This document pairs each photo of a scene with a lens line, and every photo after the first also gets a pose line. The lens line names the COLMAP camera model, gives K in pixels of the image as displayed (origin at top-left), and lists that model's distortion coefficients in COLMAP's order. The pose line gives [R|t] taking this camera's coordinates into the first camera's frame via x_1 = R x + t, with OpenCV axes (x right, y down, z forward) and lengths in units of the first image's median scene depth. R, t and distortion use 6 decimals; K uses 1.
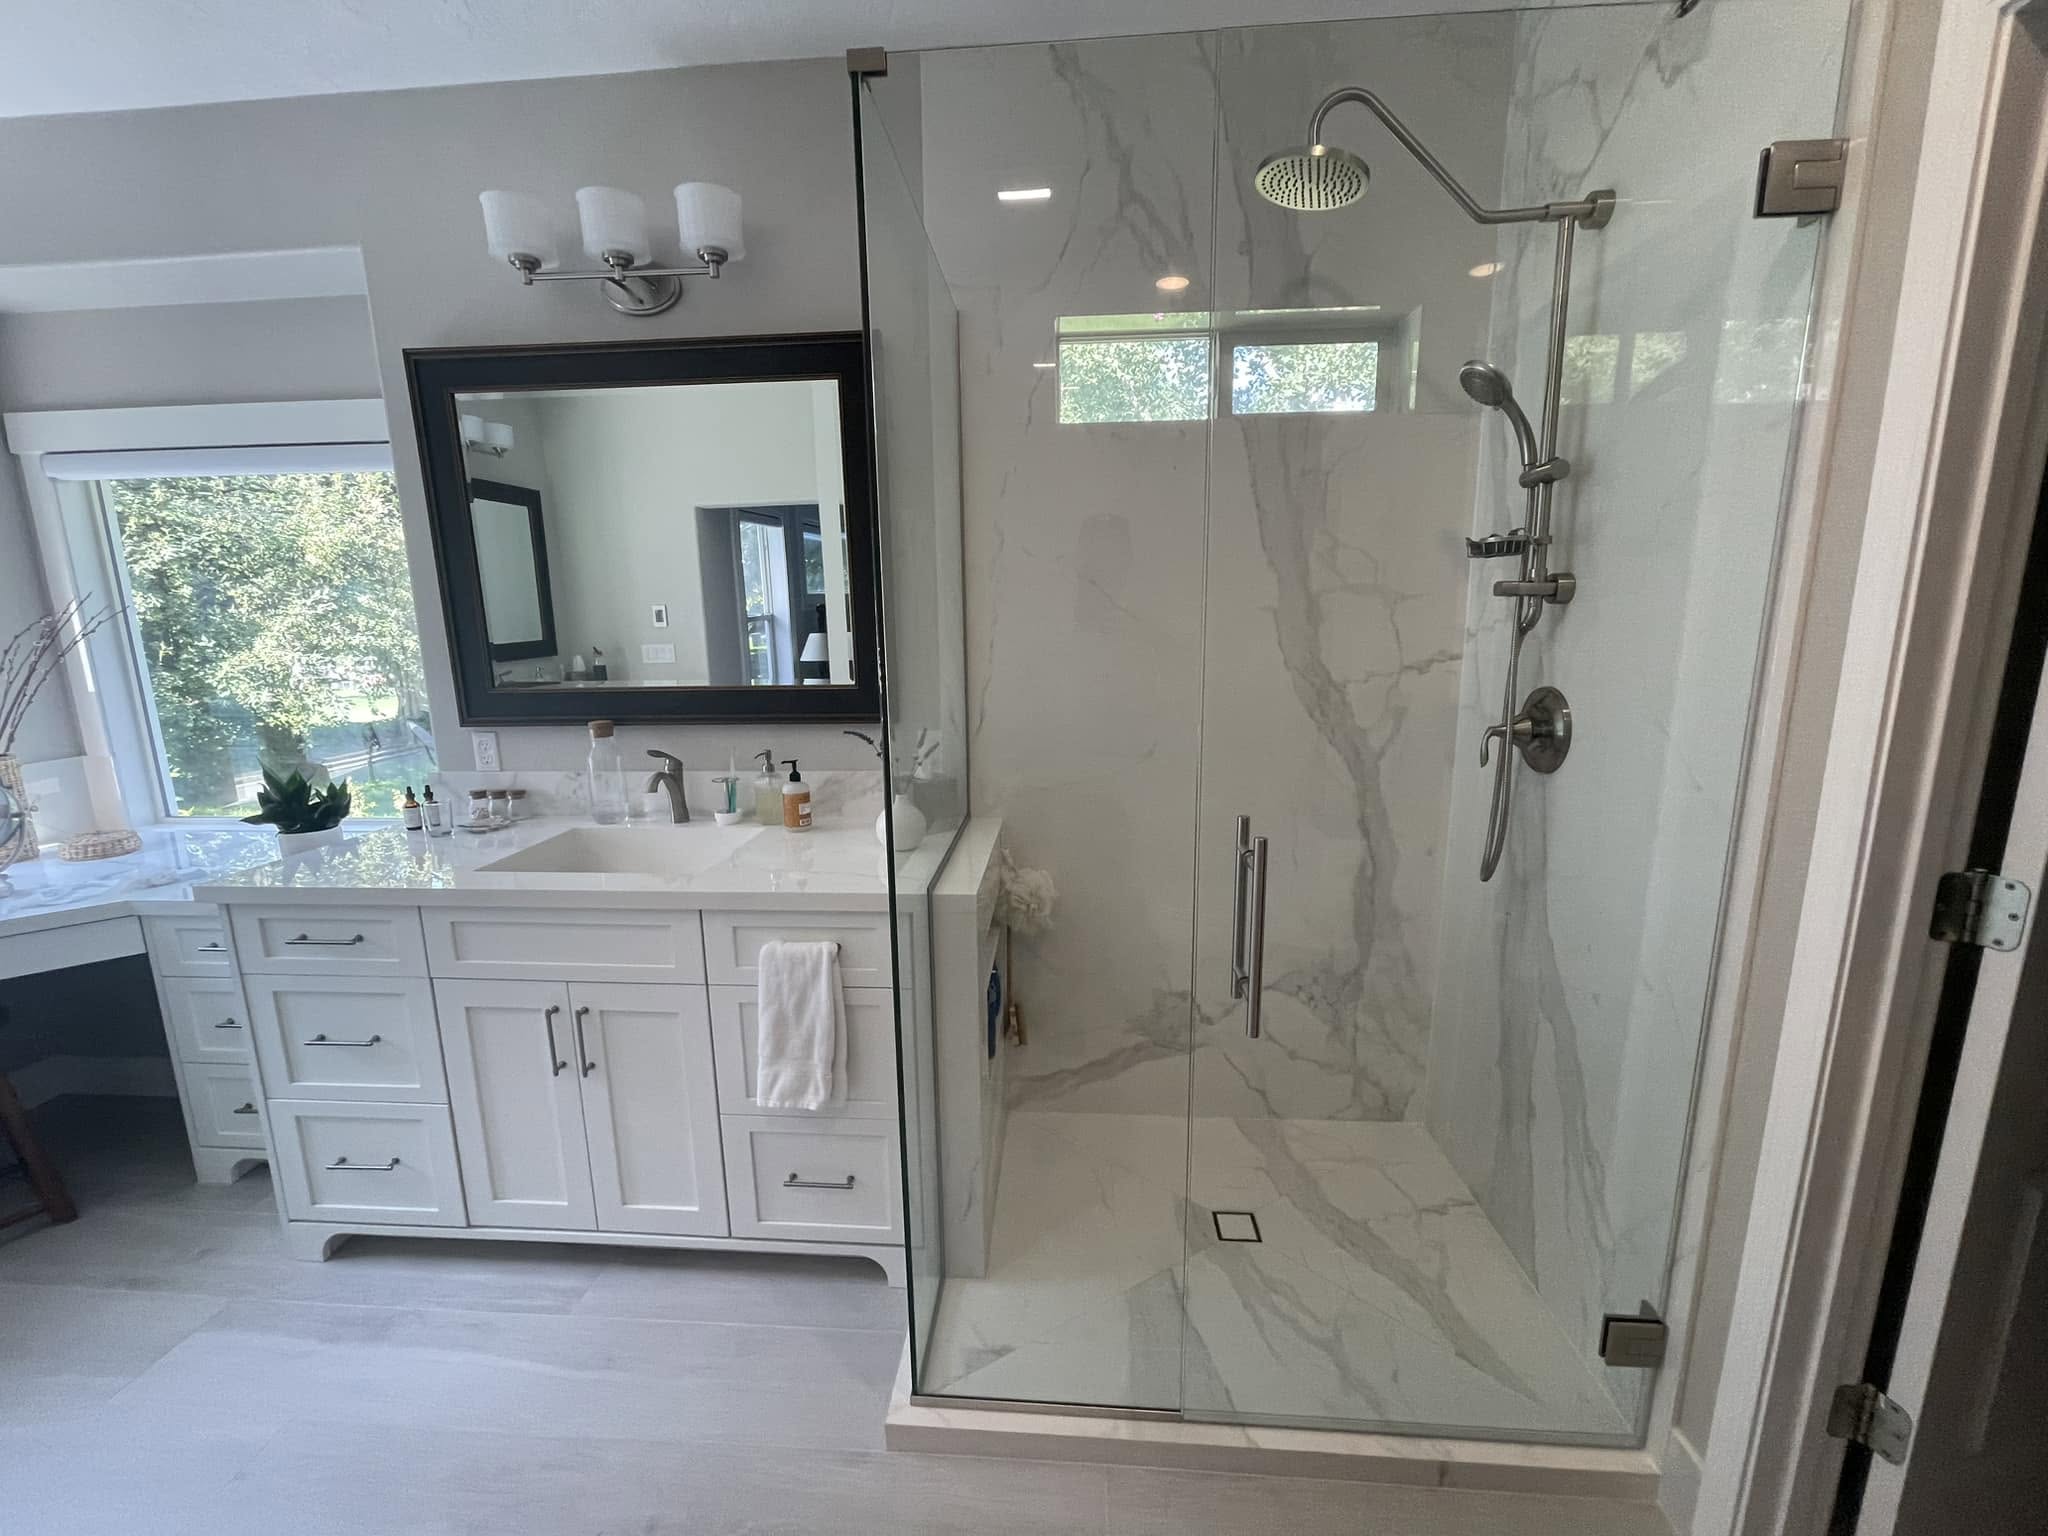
lens RADIAL K [[823.0, 0, 1024.0], [0, 823.0, 768.0], [0, 0, 1]] dist [-0.000861, -0.000077]
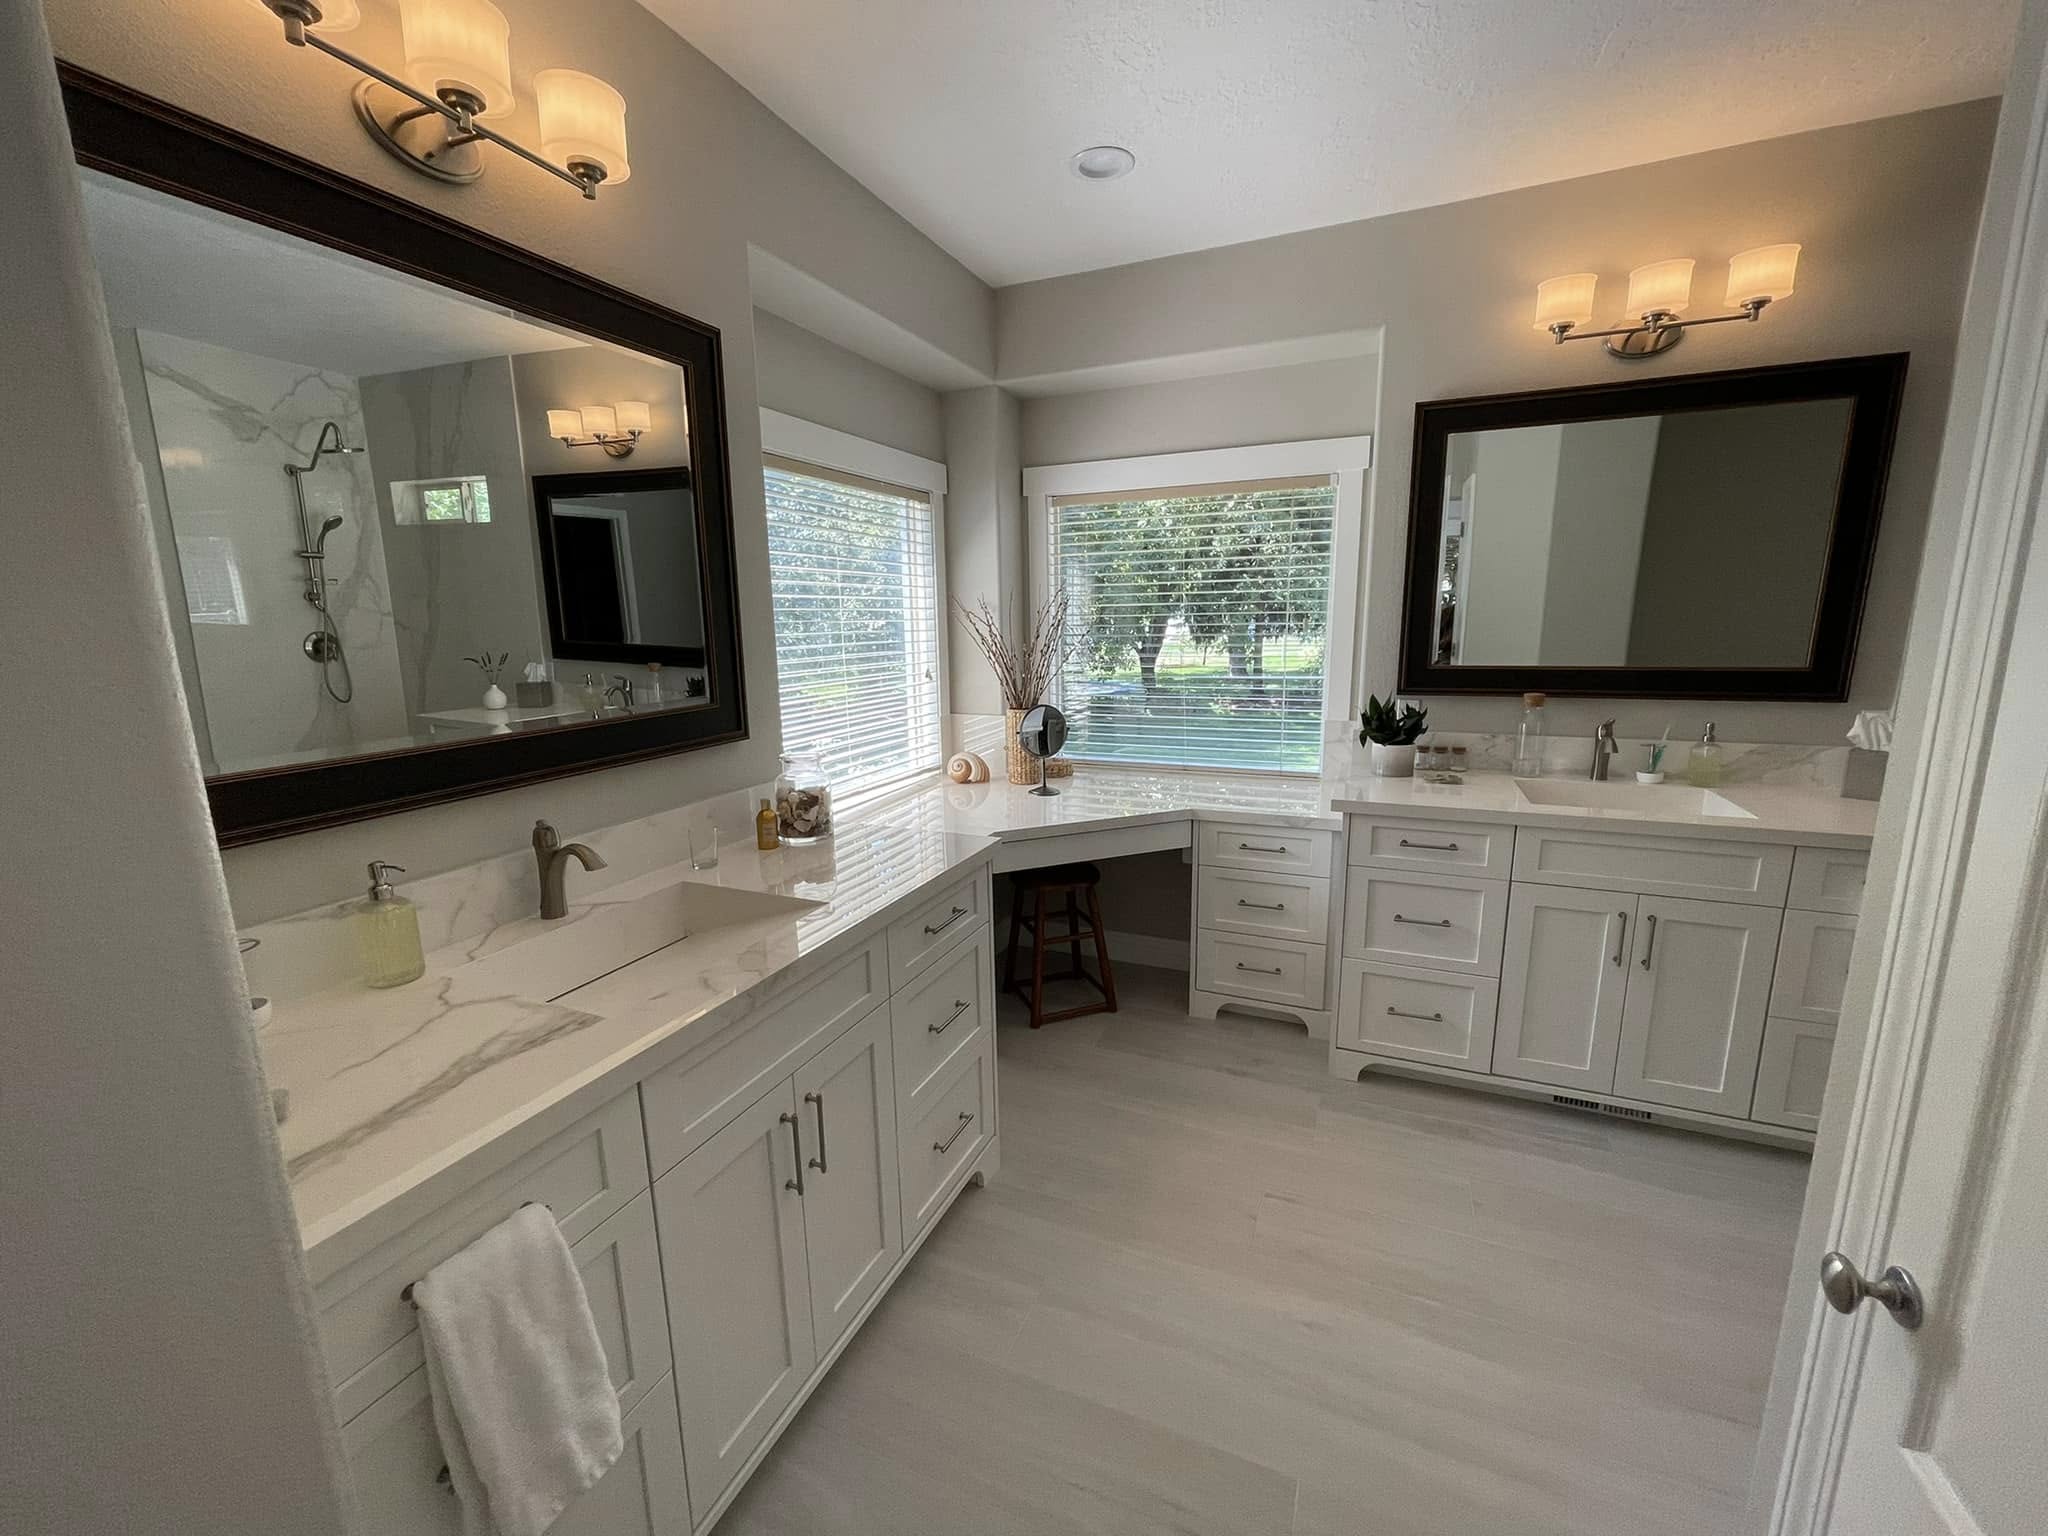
lens RADIAL K [[823.0, 0, 1024.0], [0, 823.0, 768.0], [0, 0, 1]] dist [-0.000861, -0.000077]
pose [[0.947163, 0.053217, -0.316306, -0.942769], [-0.050728, 0.998583, 0.016104, 0.083488], [0.316715, 0.000792, 0.948520, -0.455127]]
